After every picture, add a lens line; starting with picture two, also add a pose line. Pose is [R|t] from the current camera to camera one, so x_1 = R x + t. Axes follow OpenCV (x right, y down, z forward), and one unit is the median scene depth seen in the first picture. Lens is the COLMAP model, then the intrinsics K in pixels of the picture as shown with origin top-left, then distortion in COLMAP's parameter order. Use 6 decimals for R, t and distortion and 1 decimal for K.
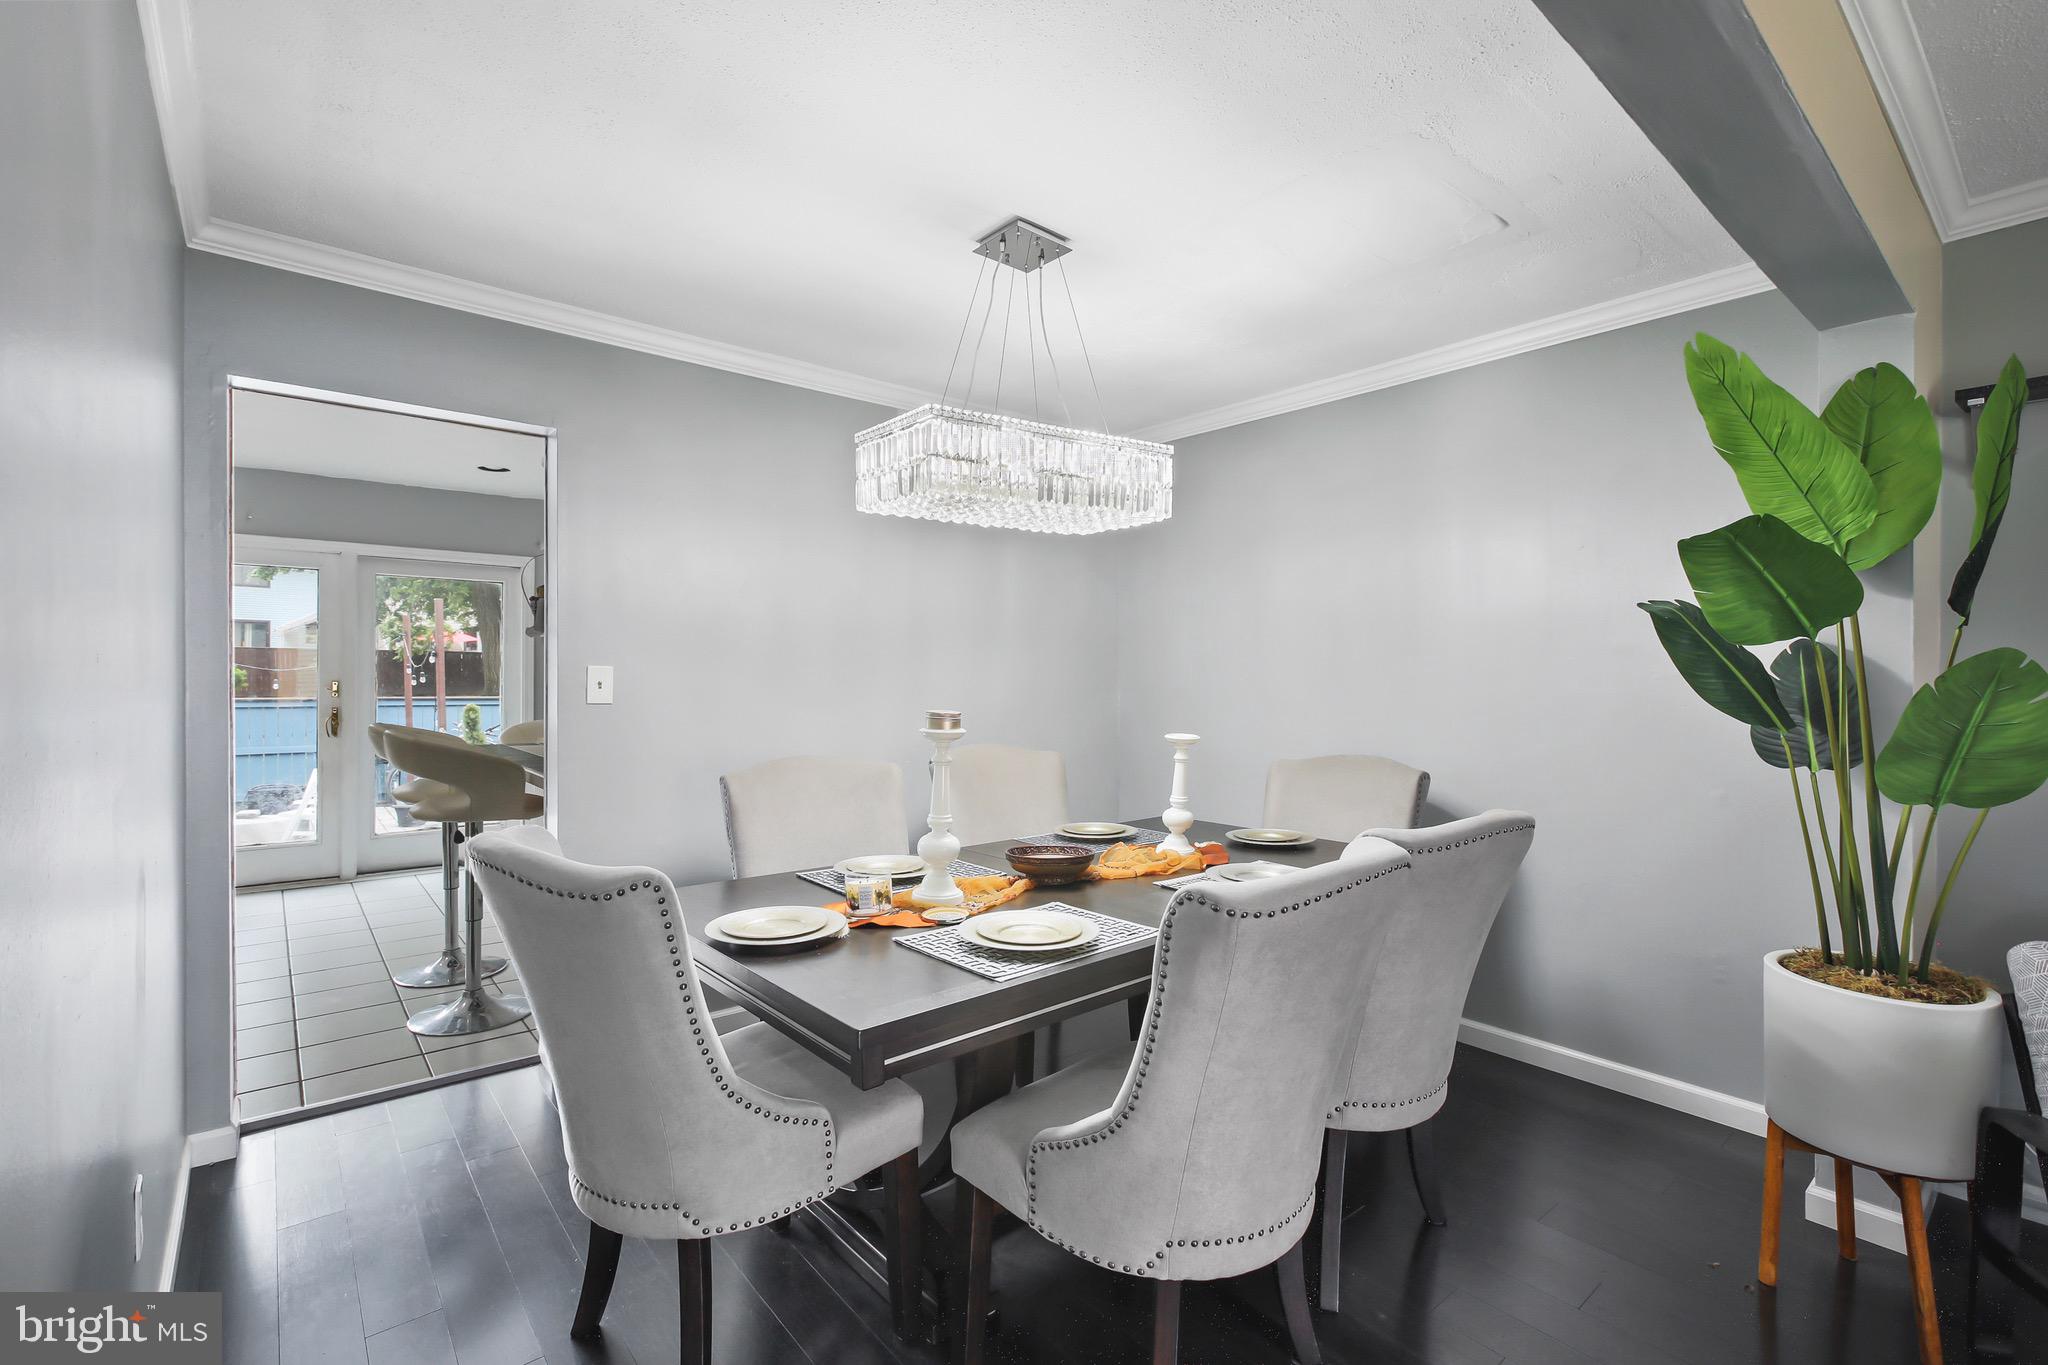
lens RADIAL K [[910.9, 0, 1024.0], [0, 910.9, 682.5], [0, 0, 1]] dist [-0.000412, -0.000050]
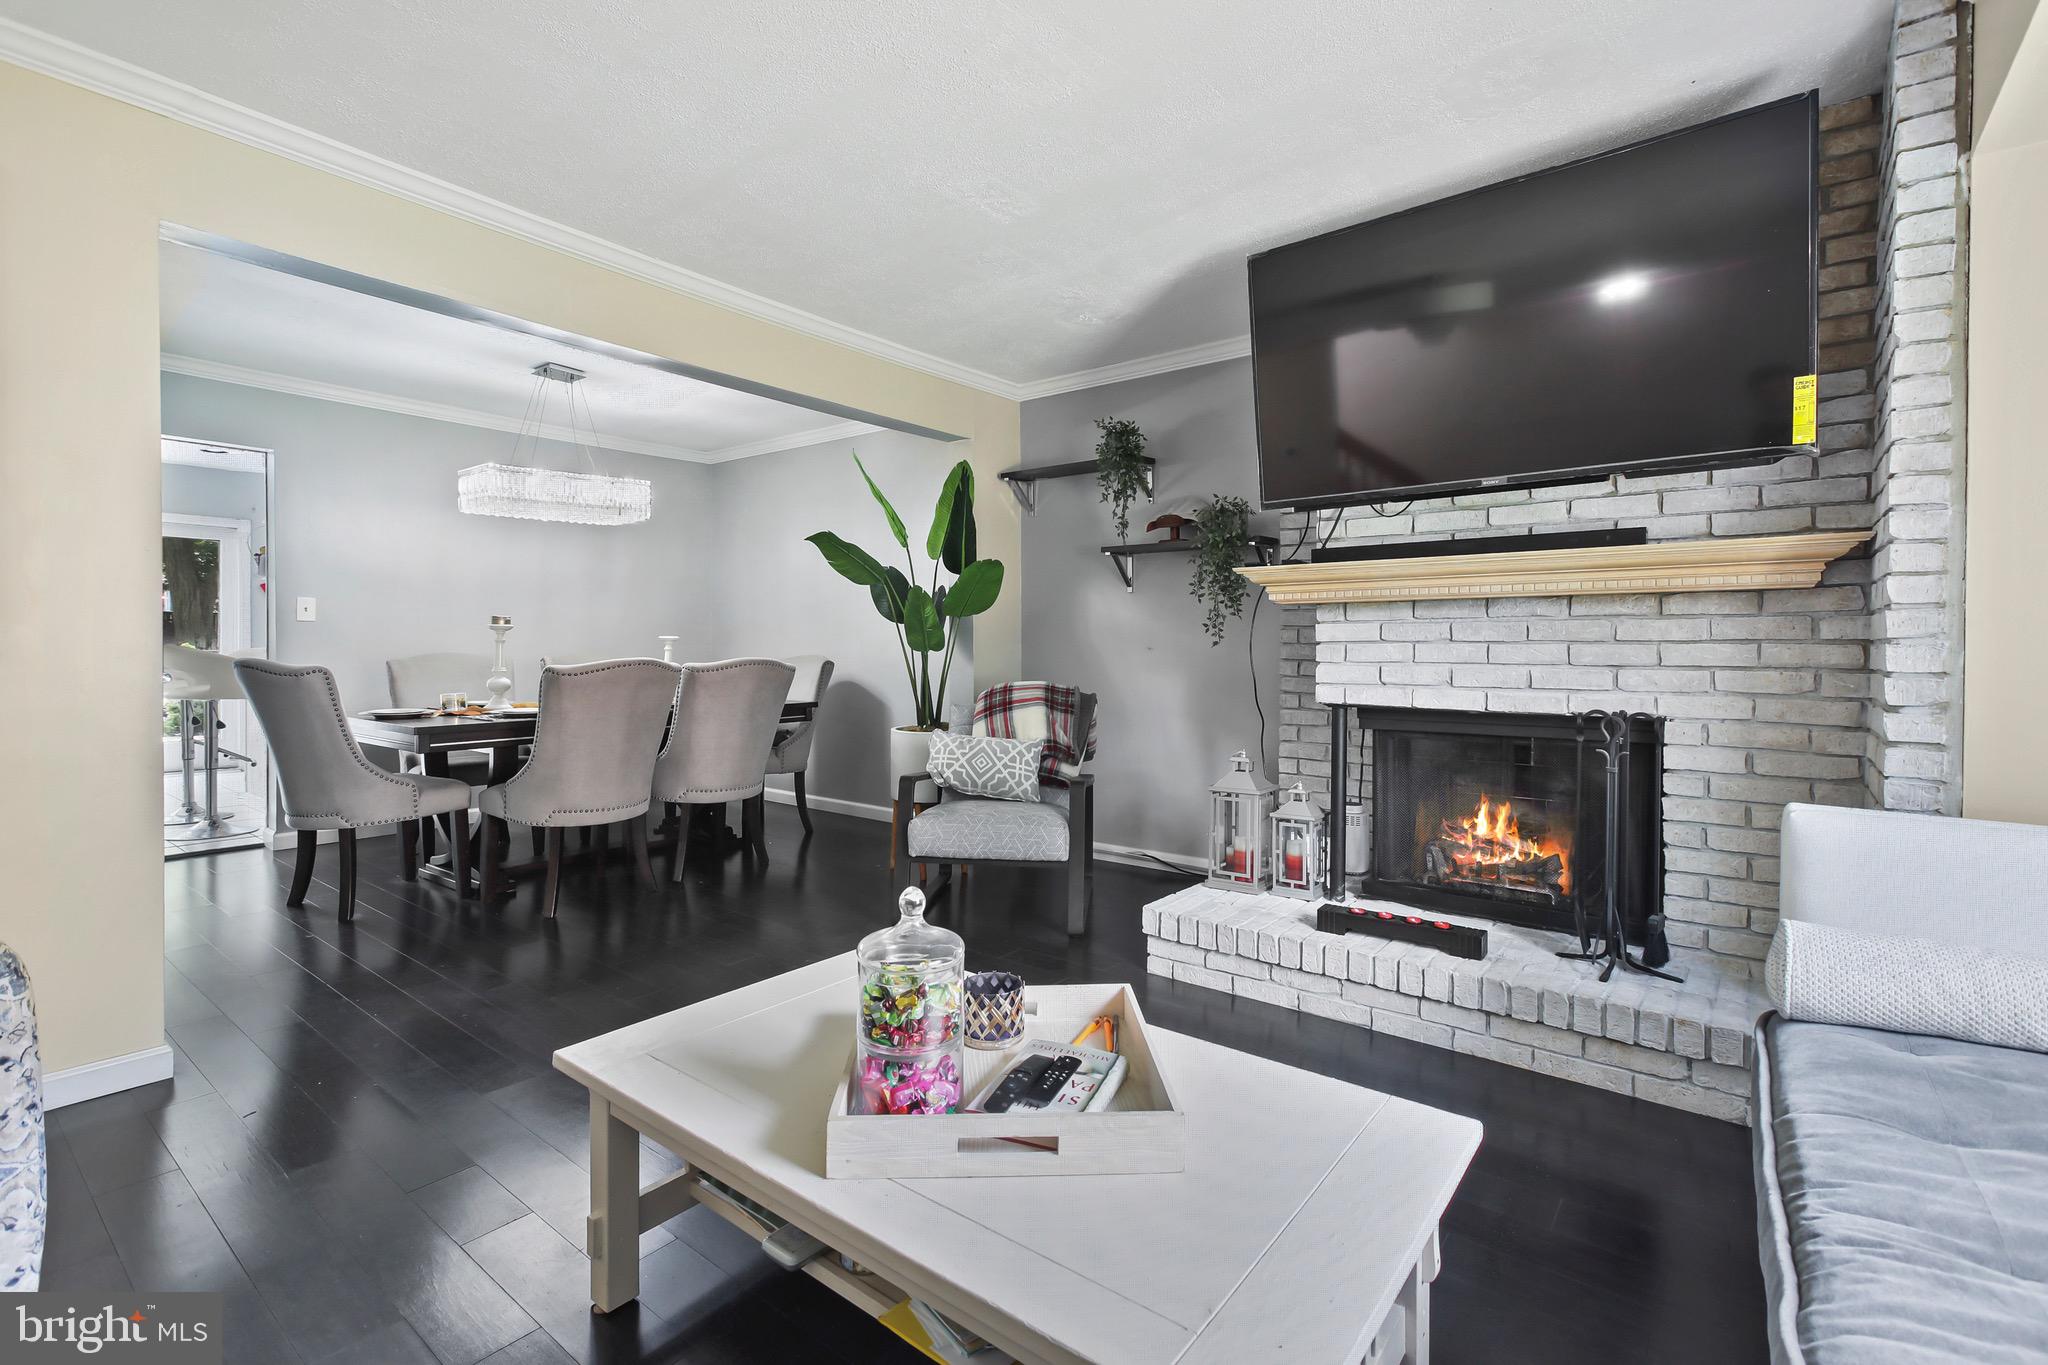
lens RADIAL K [[920.0, 0, 1033.9], [0, 920.0, 658.2], [0, 0, 1]] dist [0.000613, -0.000064]
pose [[0.975414, -0.000883, 0.220377, 0.498807], [-0.001116, 0.999959, 0.008945, 0.086683], [-0.220376, -0.008971, 0.975374, -1.006900]]
